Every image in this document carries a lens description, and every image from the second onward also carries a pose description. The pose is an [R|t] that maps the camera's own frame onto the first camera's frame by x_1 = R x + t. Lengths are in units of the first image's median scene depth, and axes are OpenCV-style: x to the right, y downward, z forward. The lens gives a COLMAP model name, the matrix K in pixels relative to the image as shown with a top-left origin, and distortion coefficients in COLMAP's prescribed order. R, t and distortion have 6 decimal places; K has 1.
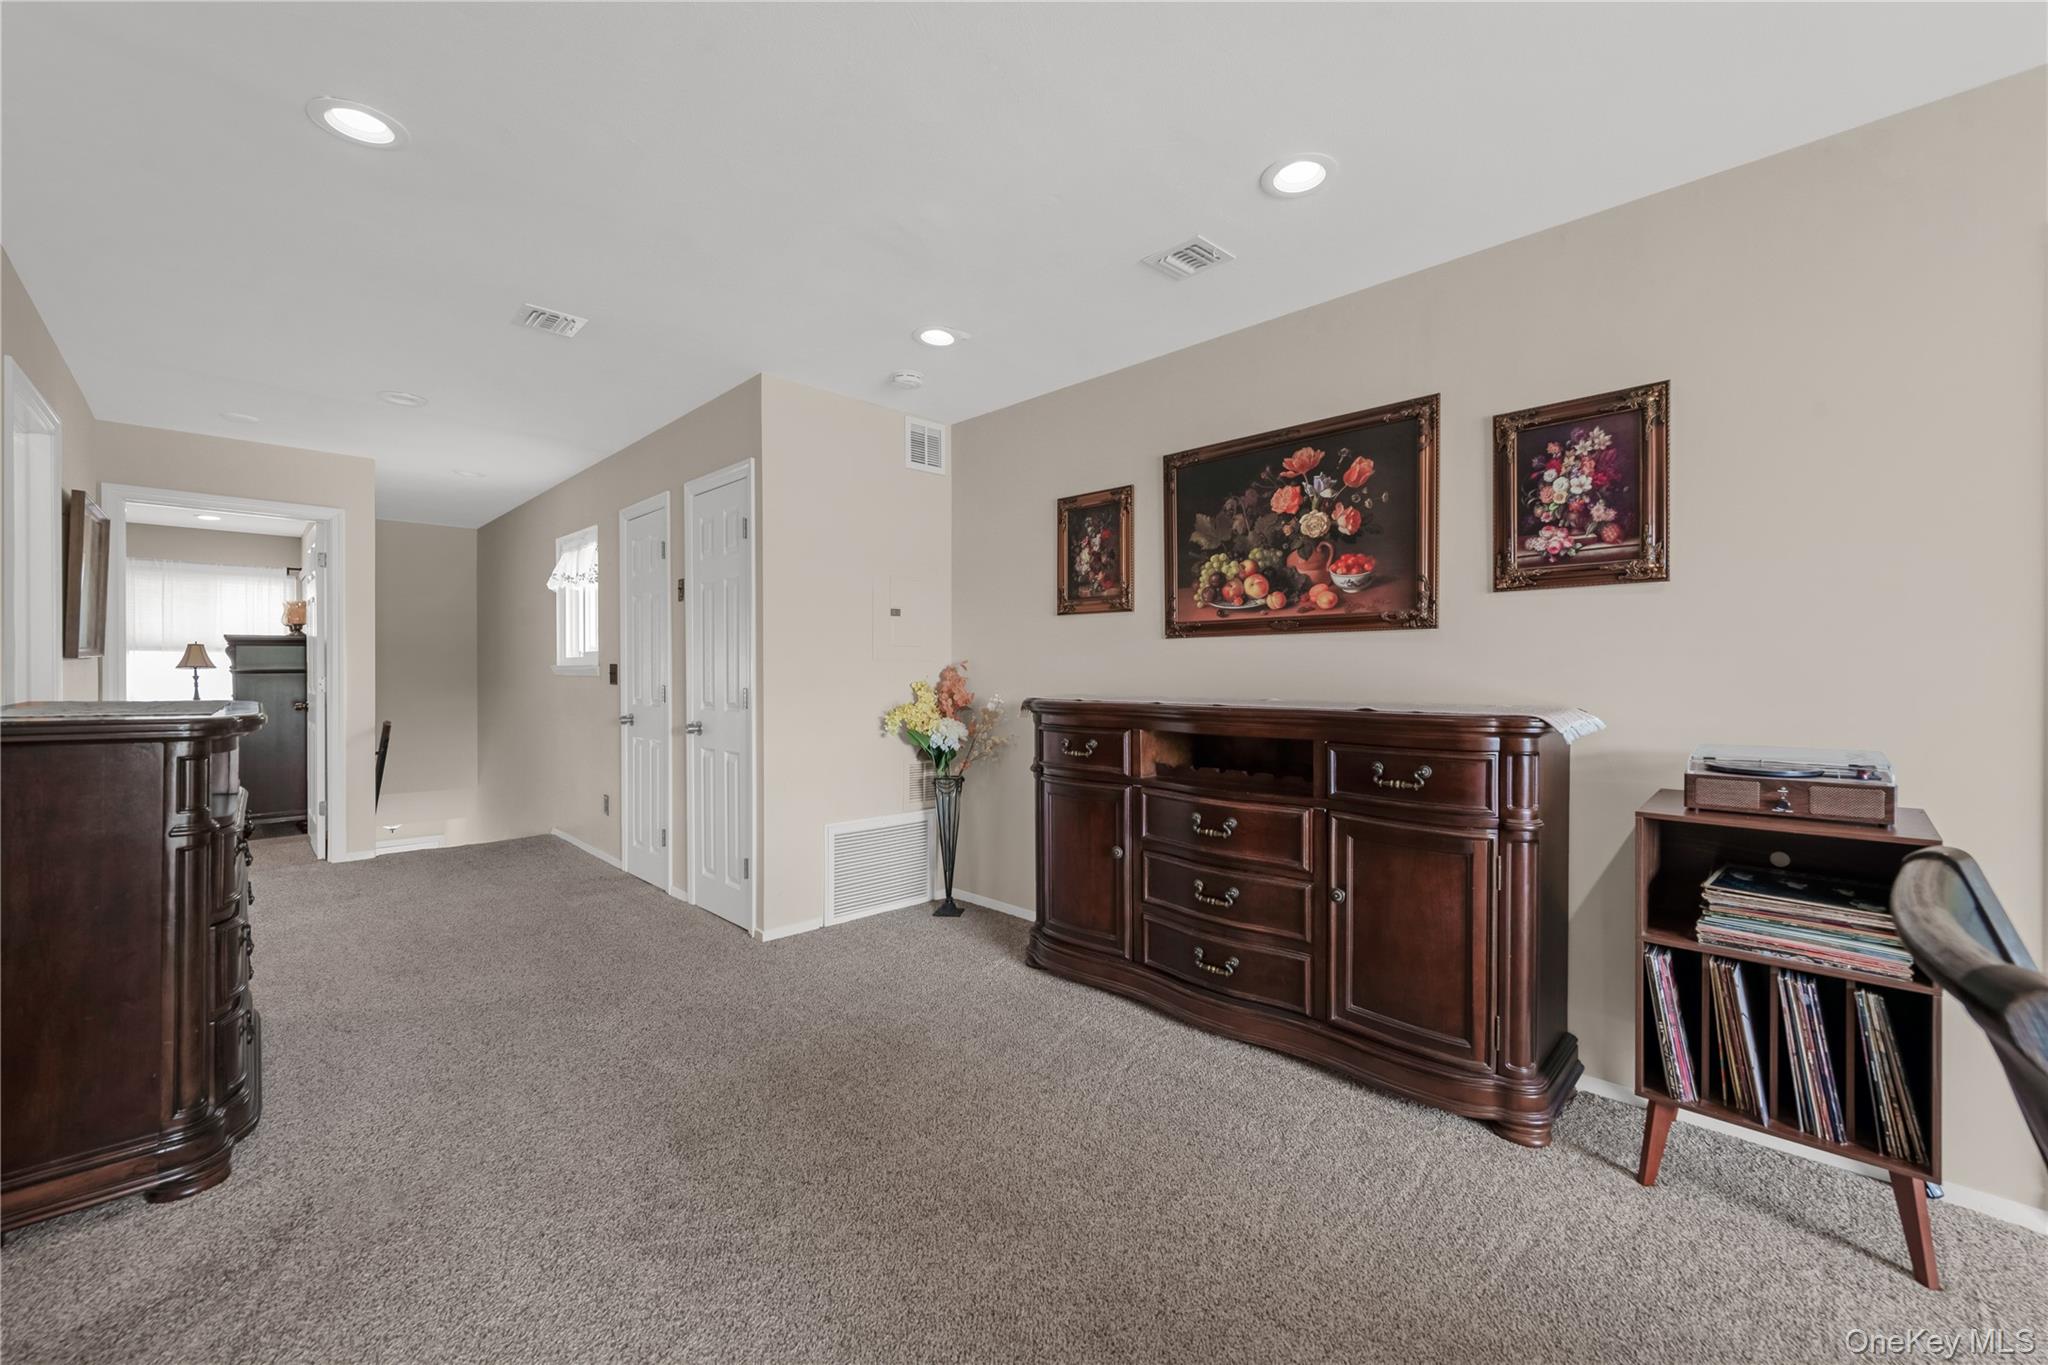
lens RADIAL K [[794.4, 0, 971.7], [0, 794.4, 677.7], [0, 0, 1]] dist [-0.007848, 0.000943]
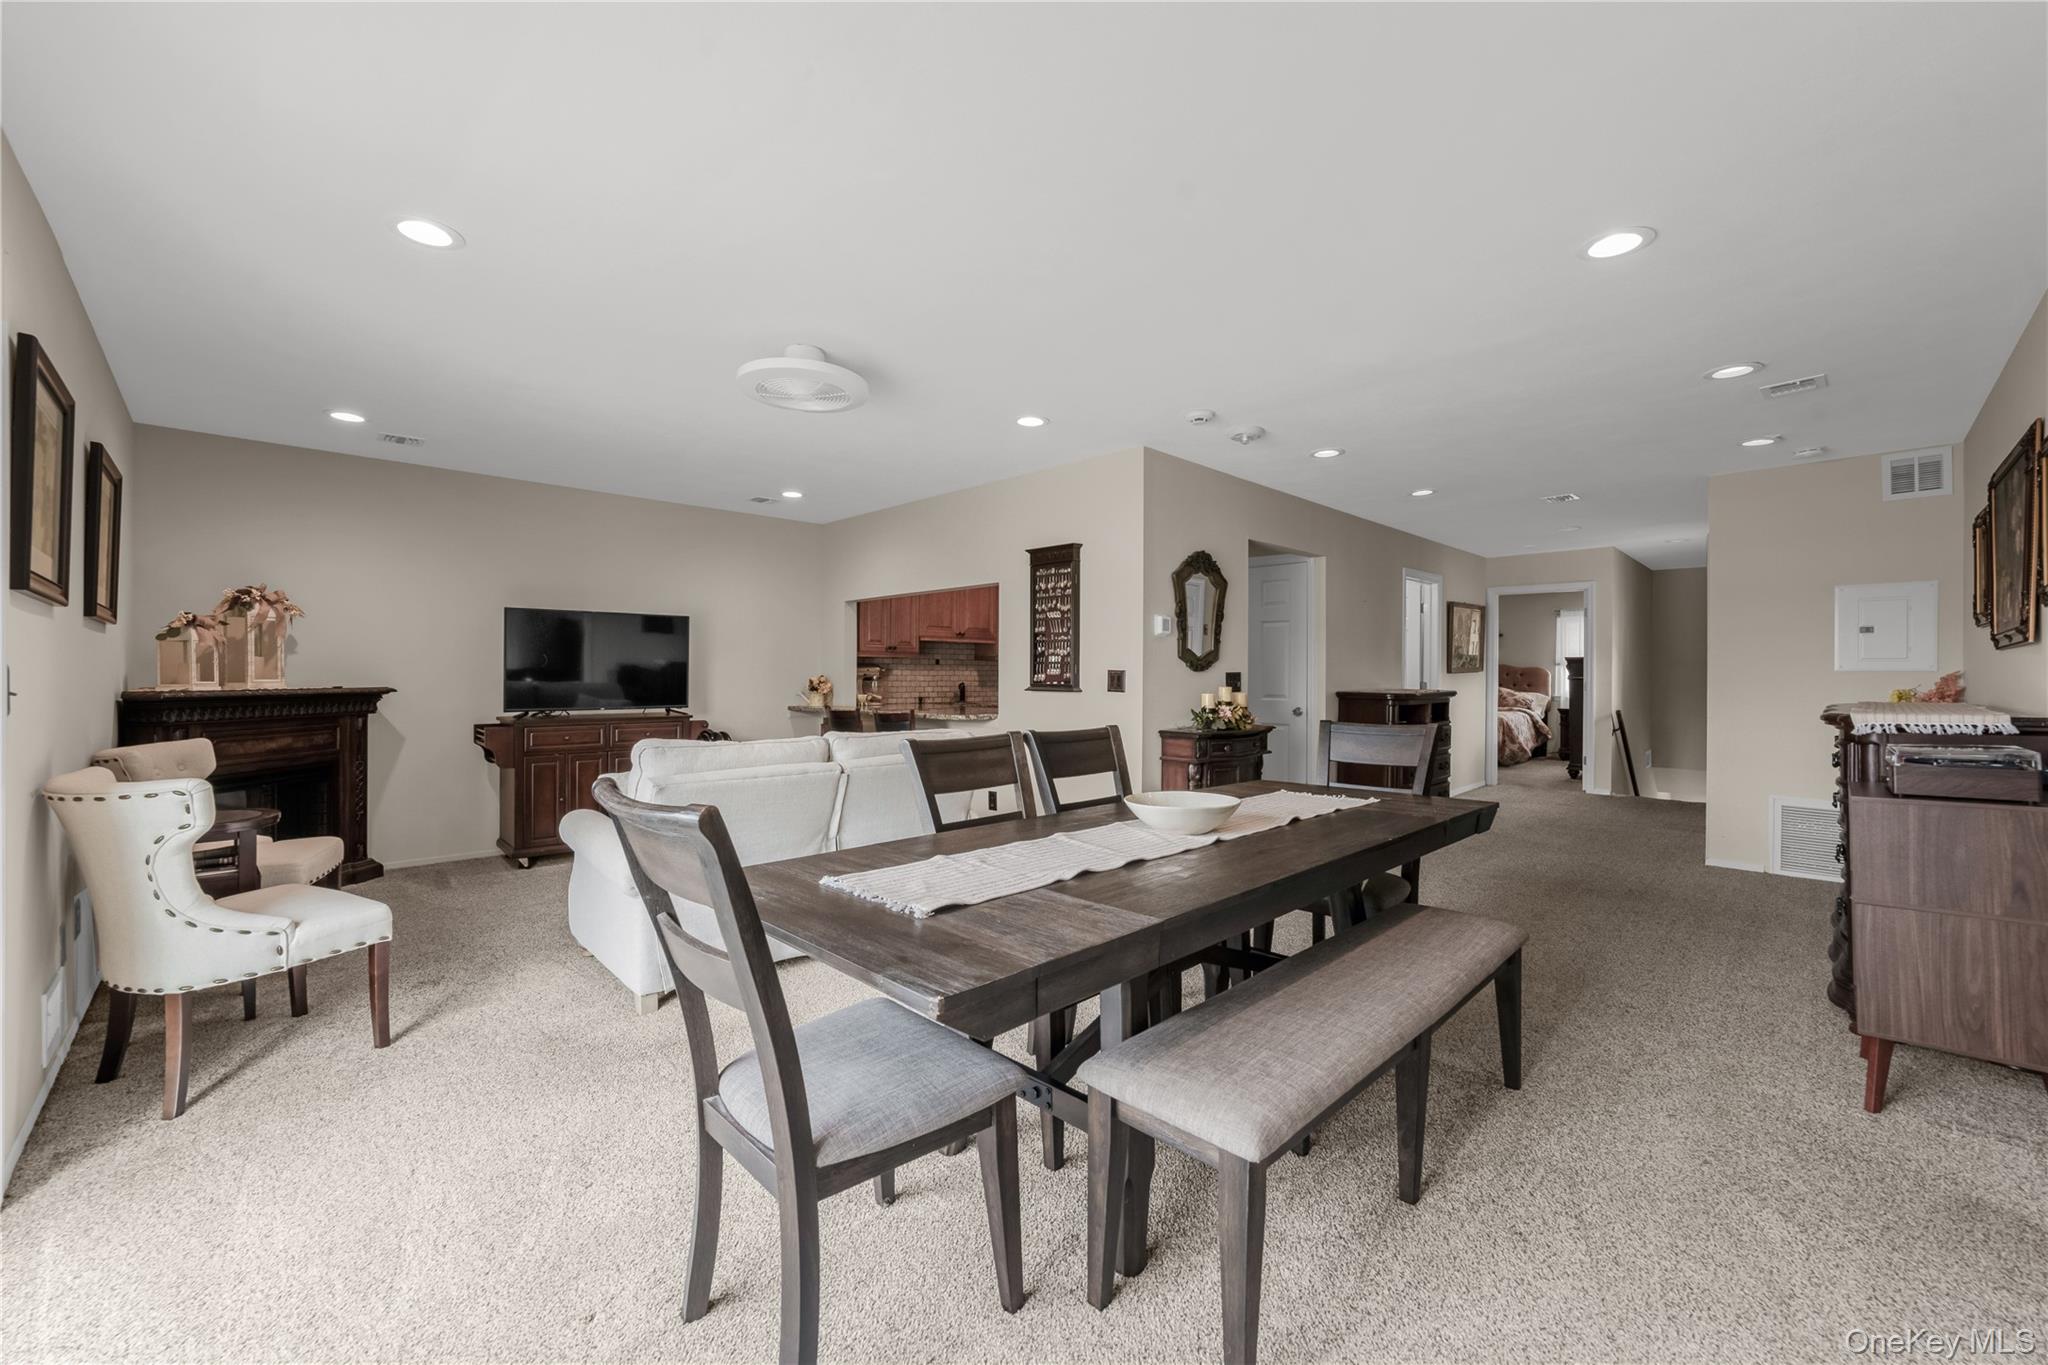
lens RADIAL K [[794.4, 0, 1026.4], [0, 794.4, 669.6], [0, 0, 1]] dist [-0.007848, 0.000943]
pose [[0.003397, -0.012426, -0.999917, 1.725083], [-0.007402, 0.999895, -0.012451, -0.001375], [0.999967, 0.007444, 0.003304, -0.376646]]
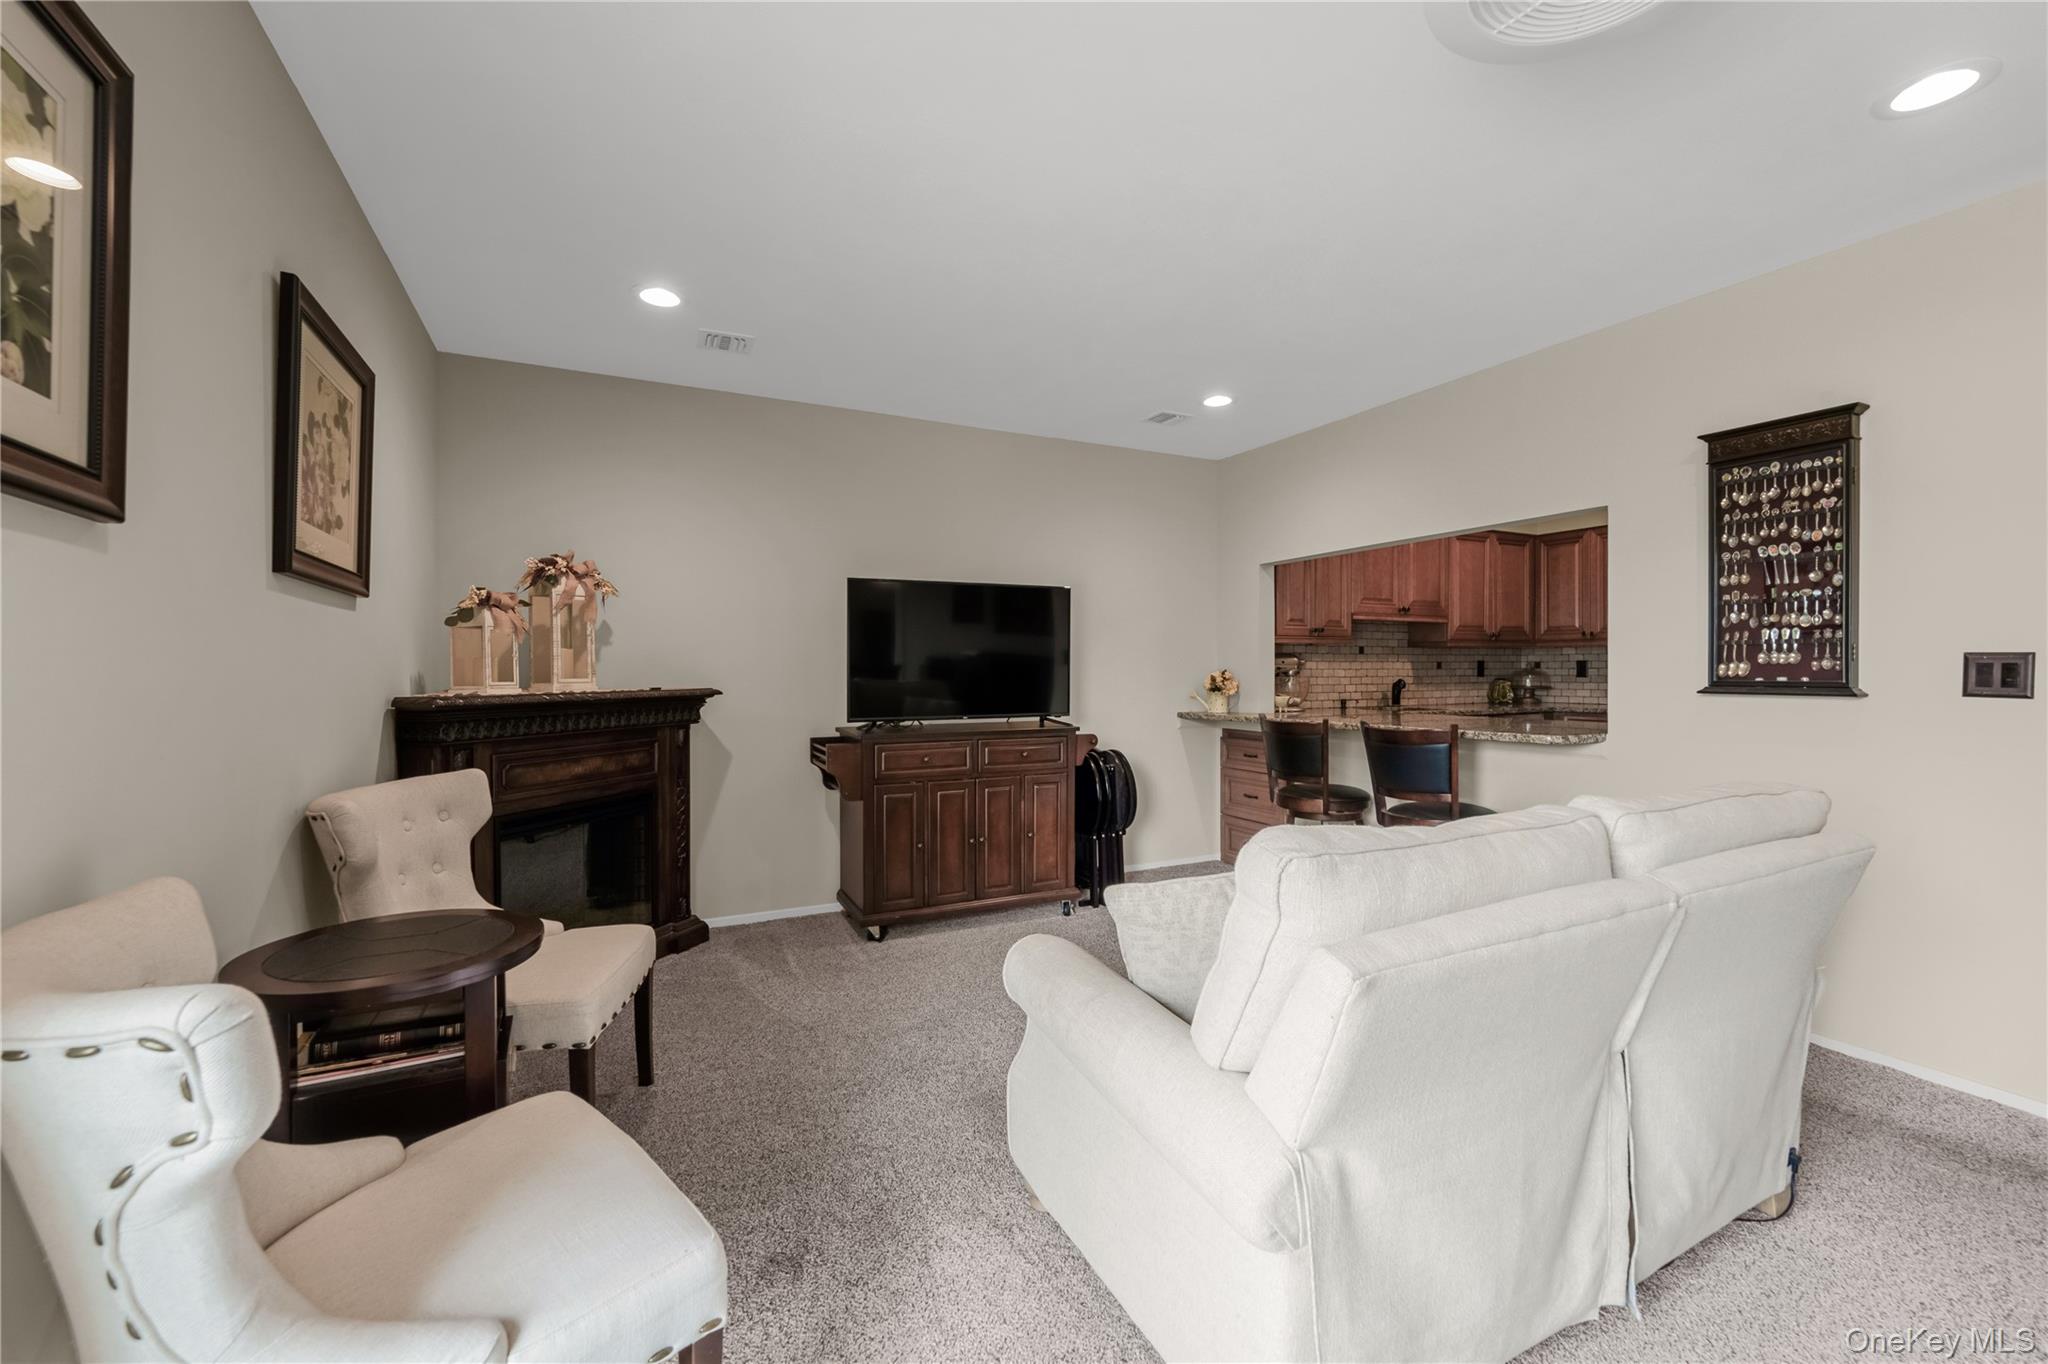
lens RADIAL K [[834.9, 0, 1055.1], [0, 834.9, 664.2], [0, 0, 1]] dist [-0.010221, 0.000251]
pose [[-0.281640, -0.011908, -0.959446, 1.003573], [-0.002082, 0.999928, -0.011799, 0.001838], [0.959518, -0.001326, -0.281644, -0.955108]]
